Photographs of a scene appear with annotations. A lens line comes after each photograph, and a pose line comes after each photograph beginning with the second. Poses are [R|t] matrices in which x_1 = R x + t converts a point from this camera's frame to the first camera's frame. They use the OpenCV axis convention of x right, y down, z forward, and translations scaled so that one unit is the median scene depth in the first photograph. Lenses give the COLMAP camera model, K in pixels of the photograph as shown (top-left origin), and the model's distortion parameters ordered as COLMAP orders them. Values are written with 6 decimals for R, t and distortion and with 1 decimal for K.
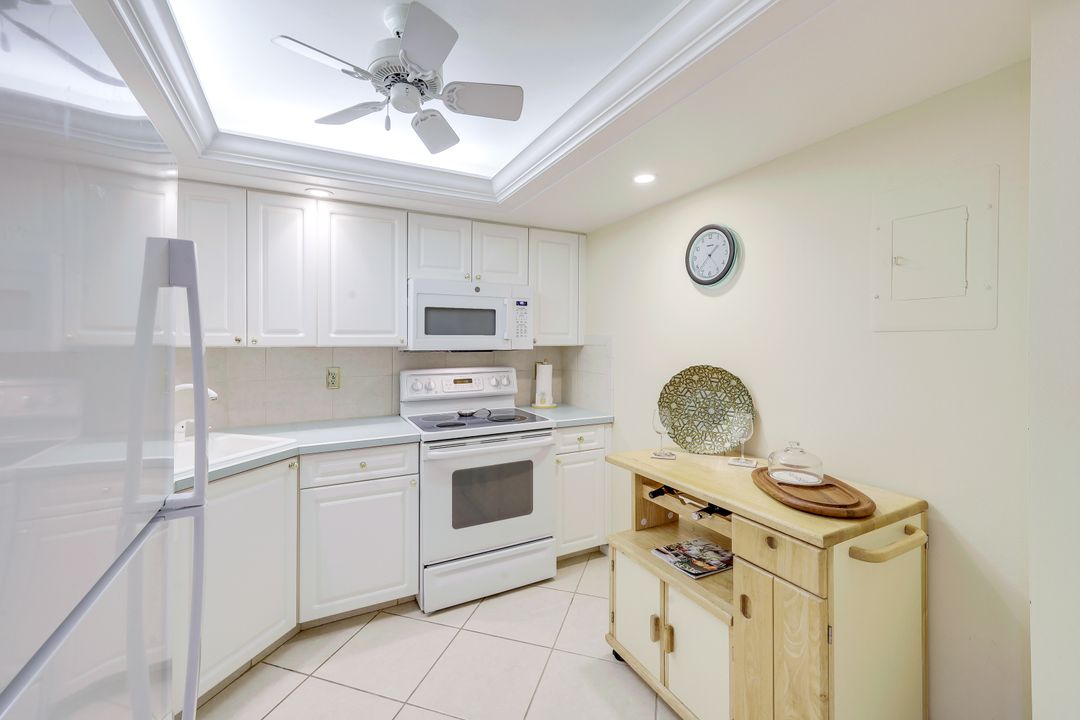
lens RADIAL K [[442.3, 0, 529.8], [0, 442.3, 348.7], [0, 0, 1]] dist [-0.002840, -0.000084]
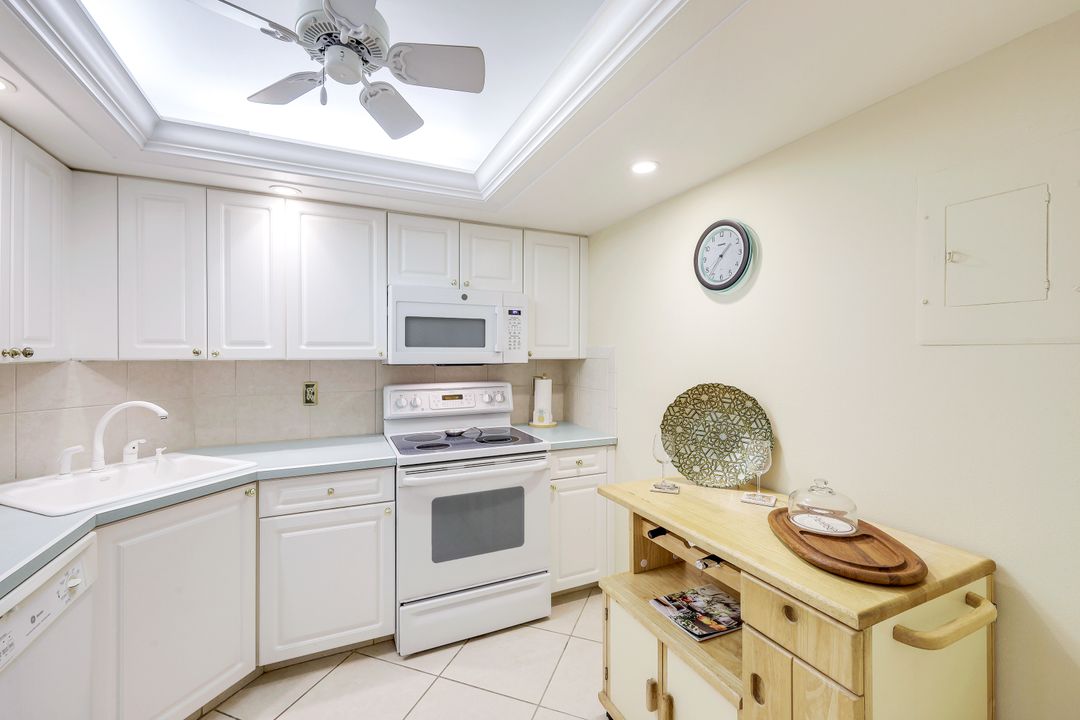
lens RADIAL K [[442.3, 0, 532.8], [0, 442.3, 358.9], [0, 0, 1]] dist [-0.002840, -0.000084]
pose [[0.999039, 0.002202, -0.043777, 0.077374], [-0.002287, 0.999996, -0.001895, -0.006956], [0.043773, 0.001994, 0.999040, 0.122173]]
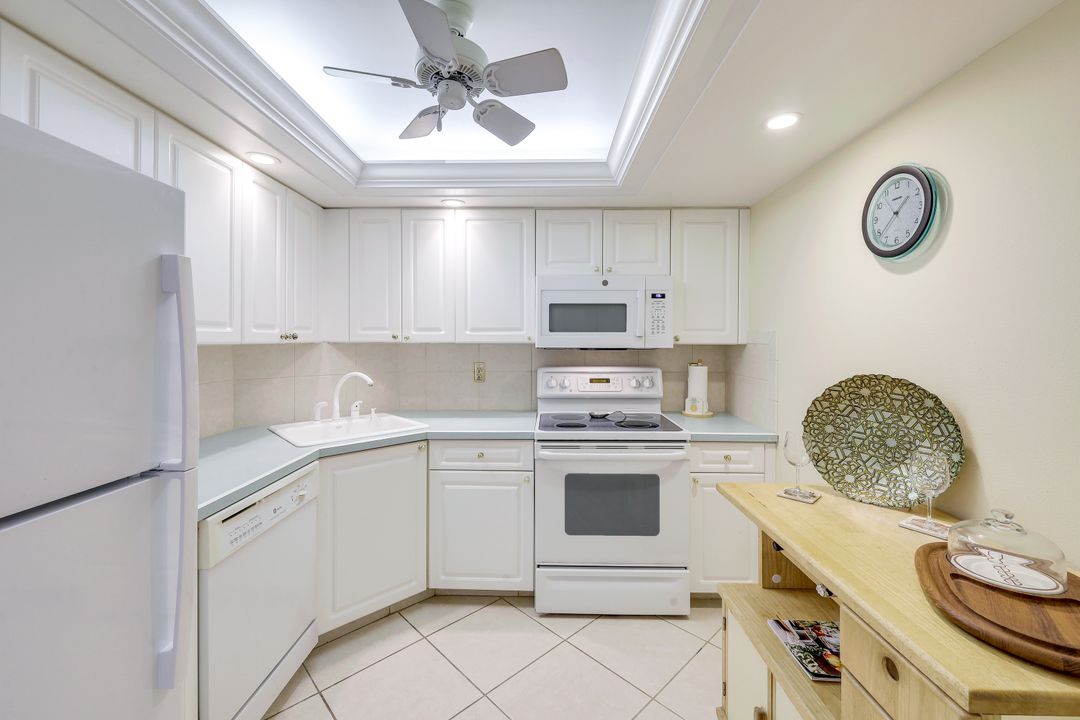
lens RADIAL K [[442.3, 0, 536.0], [0, 442.3, 348.5], [0, 0, 1]] dist [-0.002840, -0.000084]
pose [[0.878064, 0.013452, -0.478353, 0.251347], [-0.010552, 0.999906, 0.008749, -0.003041], [0.478426, -0.002635, 0.878124, 0.142998]]
